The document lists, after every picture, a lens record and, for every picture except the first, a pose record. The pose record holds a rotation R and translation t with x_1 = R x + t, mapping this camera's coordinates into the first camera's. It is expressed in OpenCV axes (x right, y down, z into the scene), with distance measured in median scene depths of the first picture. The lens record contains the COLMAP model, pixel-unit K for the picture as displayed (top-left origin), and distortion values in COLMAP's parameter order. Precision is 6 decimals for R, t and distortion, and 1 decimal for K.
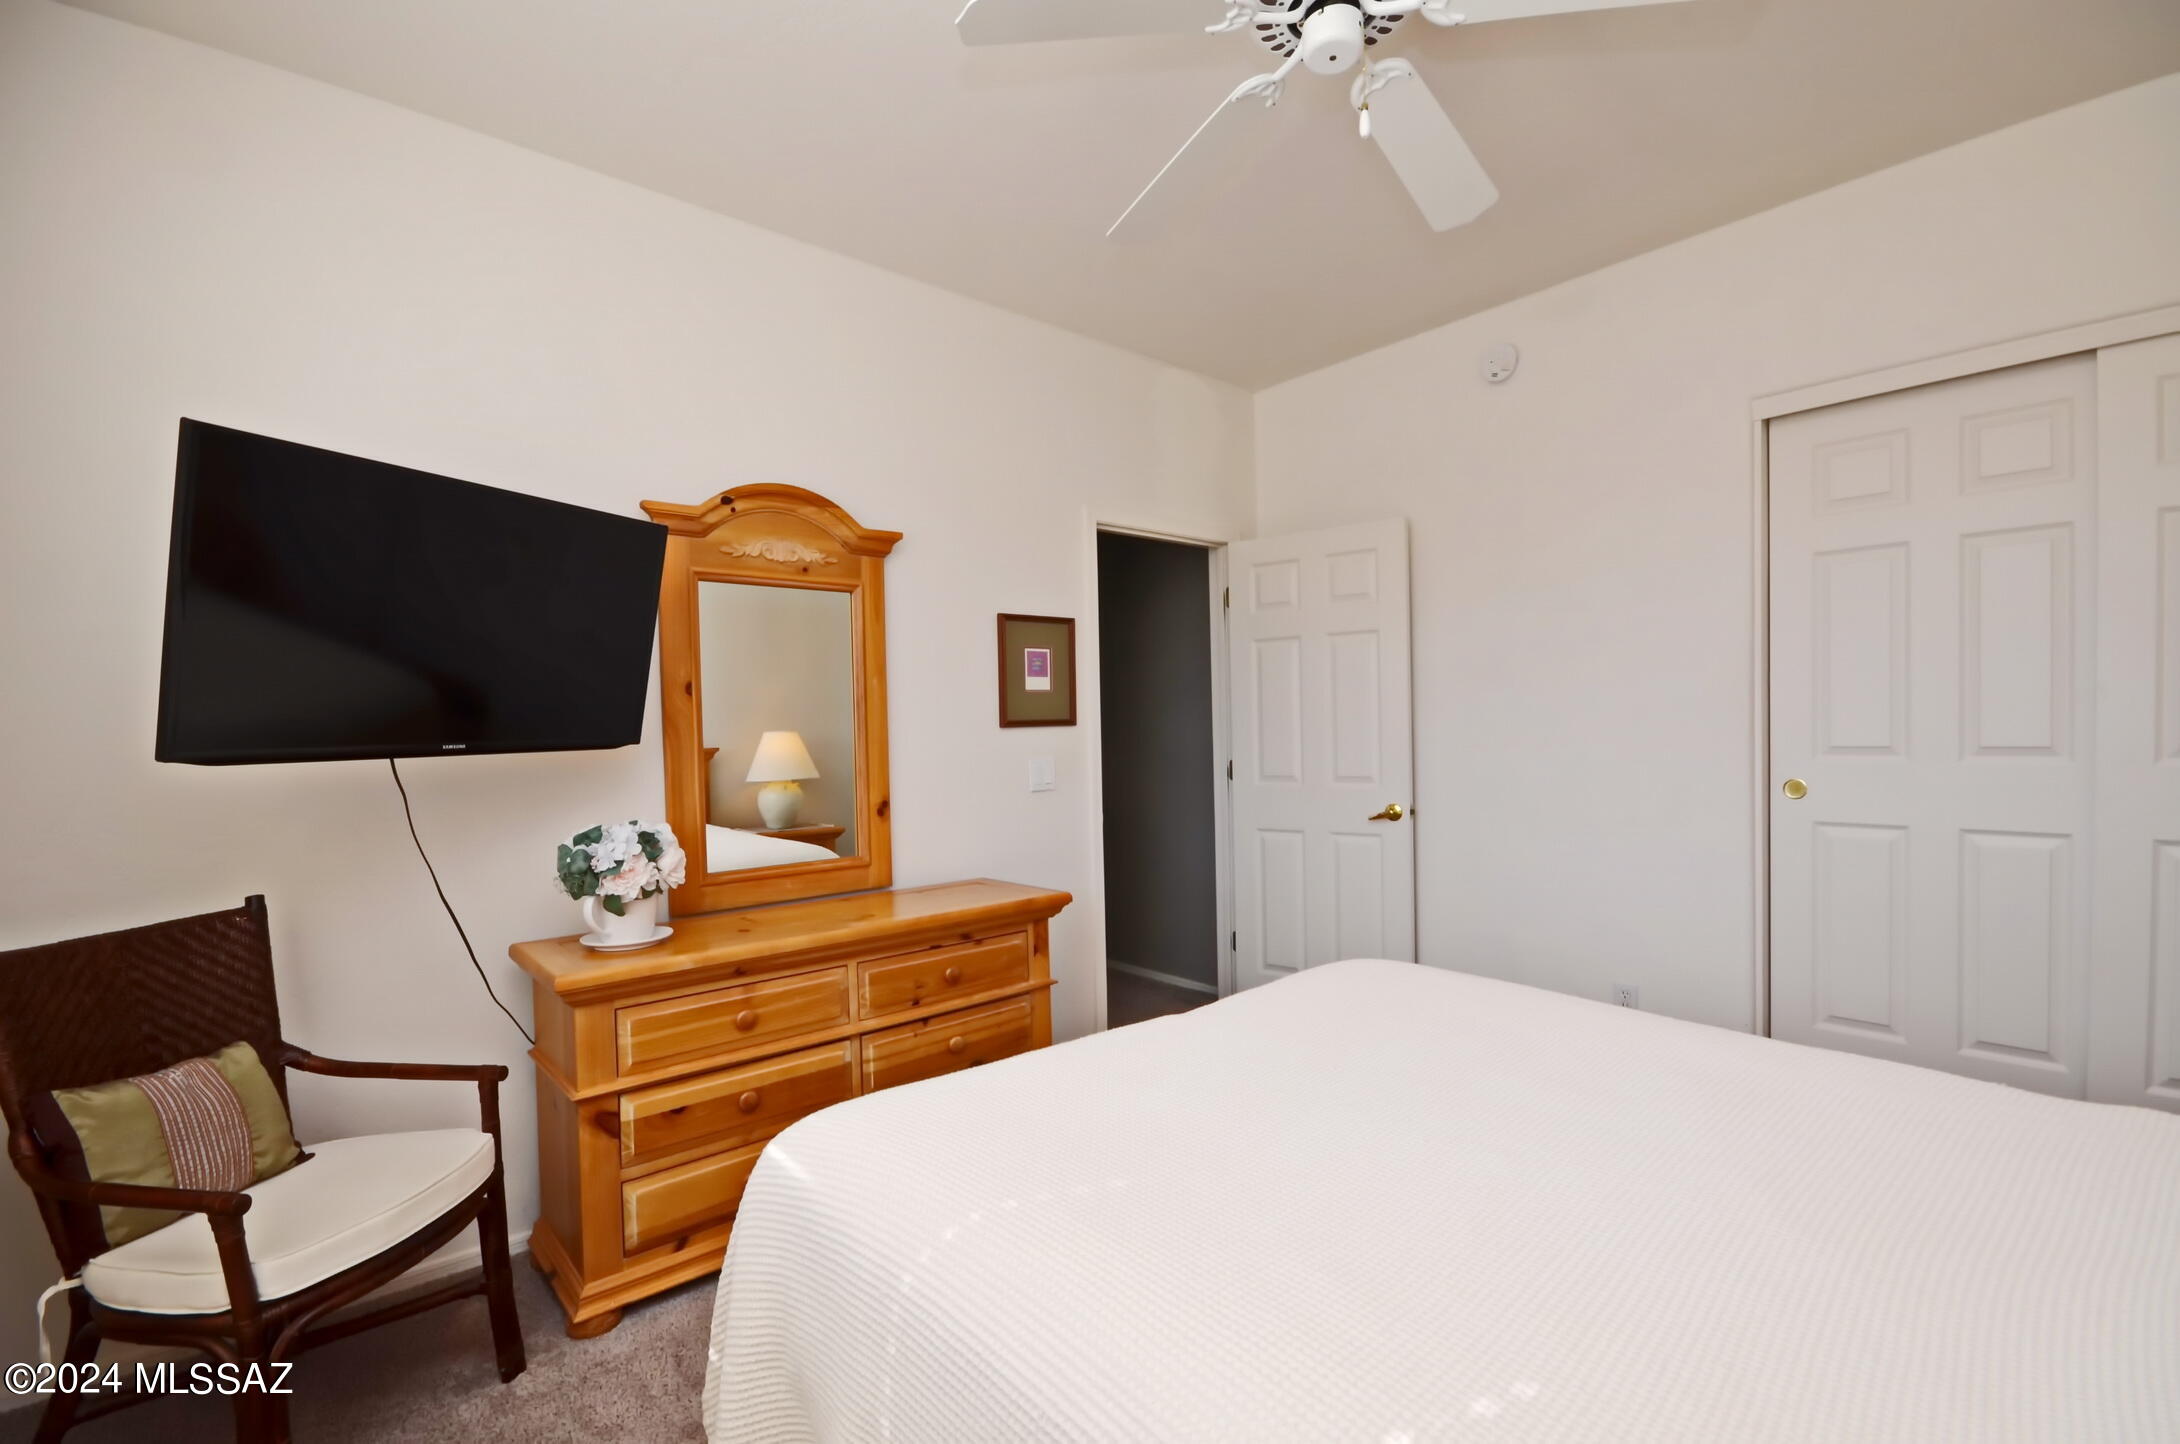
lens RADIAL K [[952.0, 0, 1090.0], [0, 952.0, 722.0], [0, 0, 1]] dist [0.000455, 0.000040]
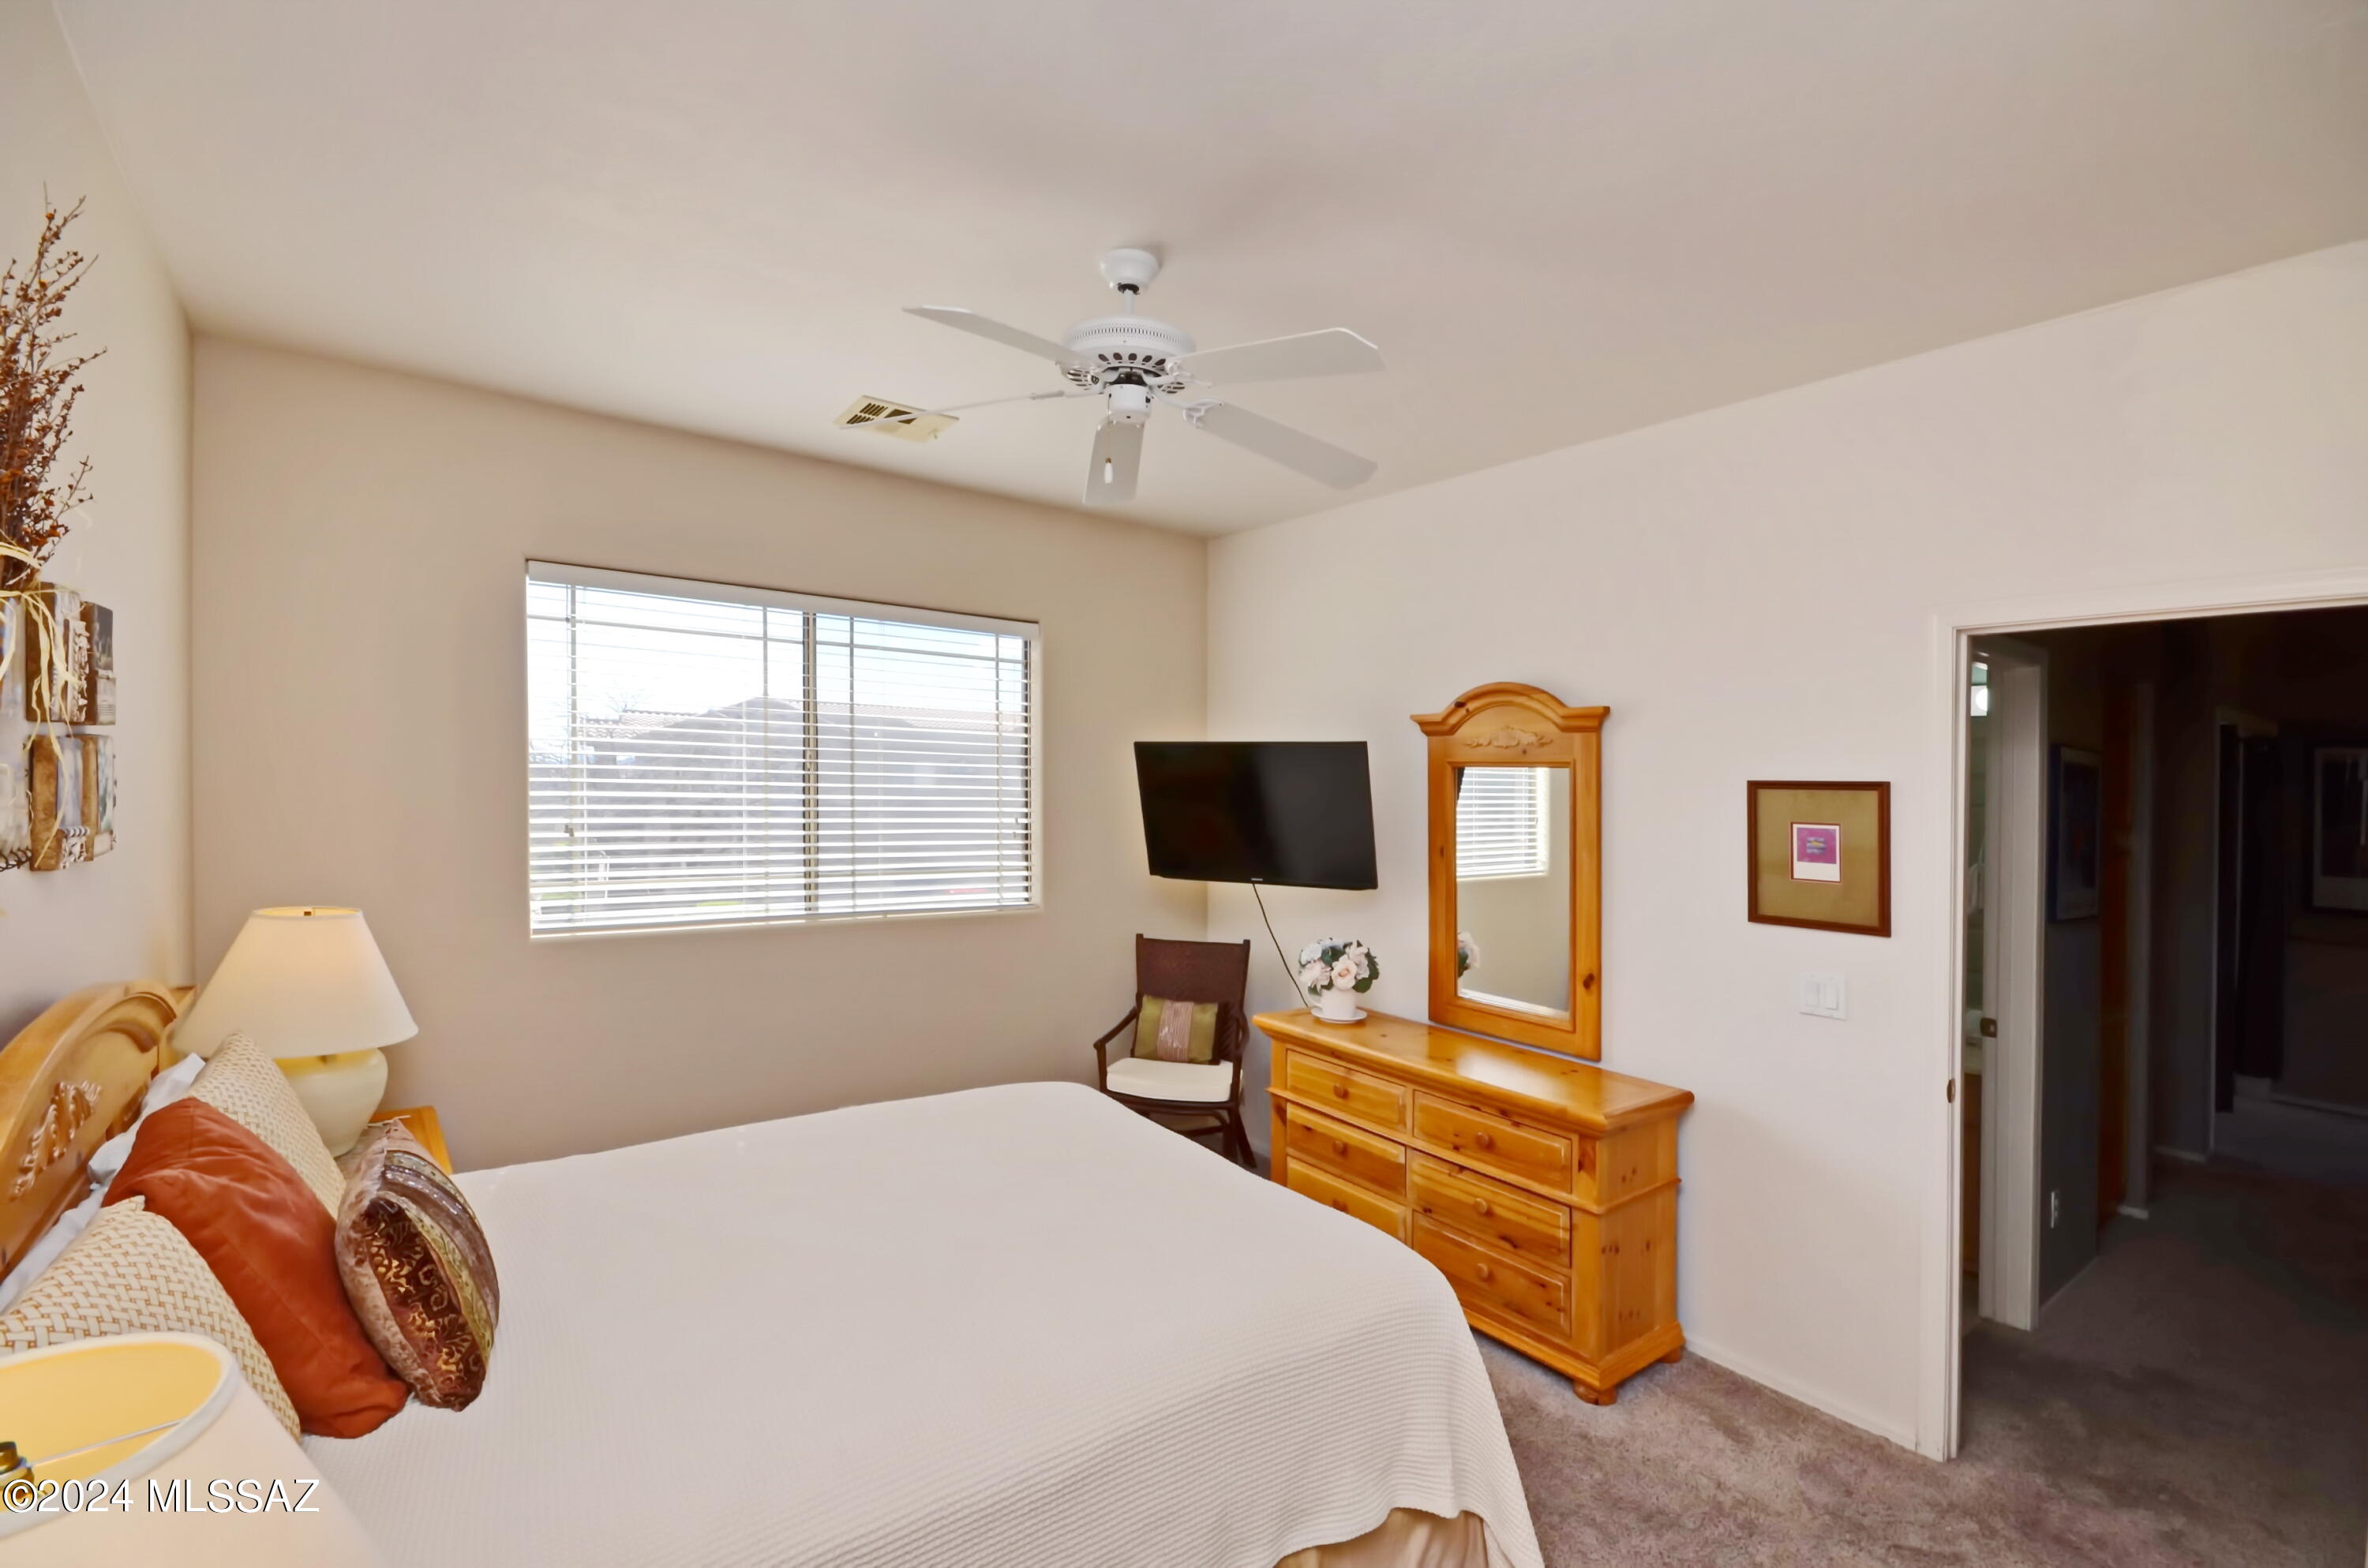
lens RADIAL K [[1034.0, 0, 1184.0], [0, 1034.0, 784.0], [0, 0, 1]] dist [0.000455, 0.000040]
pose [[-0.051385, 0.020692, -0.998465, 0.974675], [-0.024084, 0.999469, 0.021952, -0.143717], [0.998389, 0.025175, -0.050859, 0.680980]]
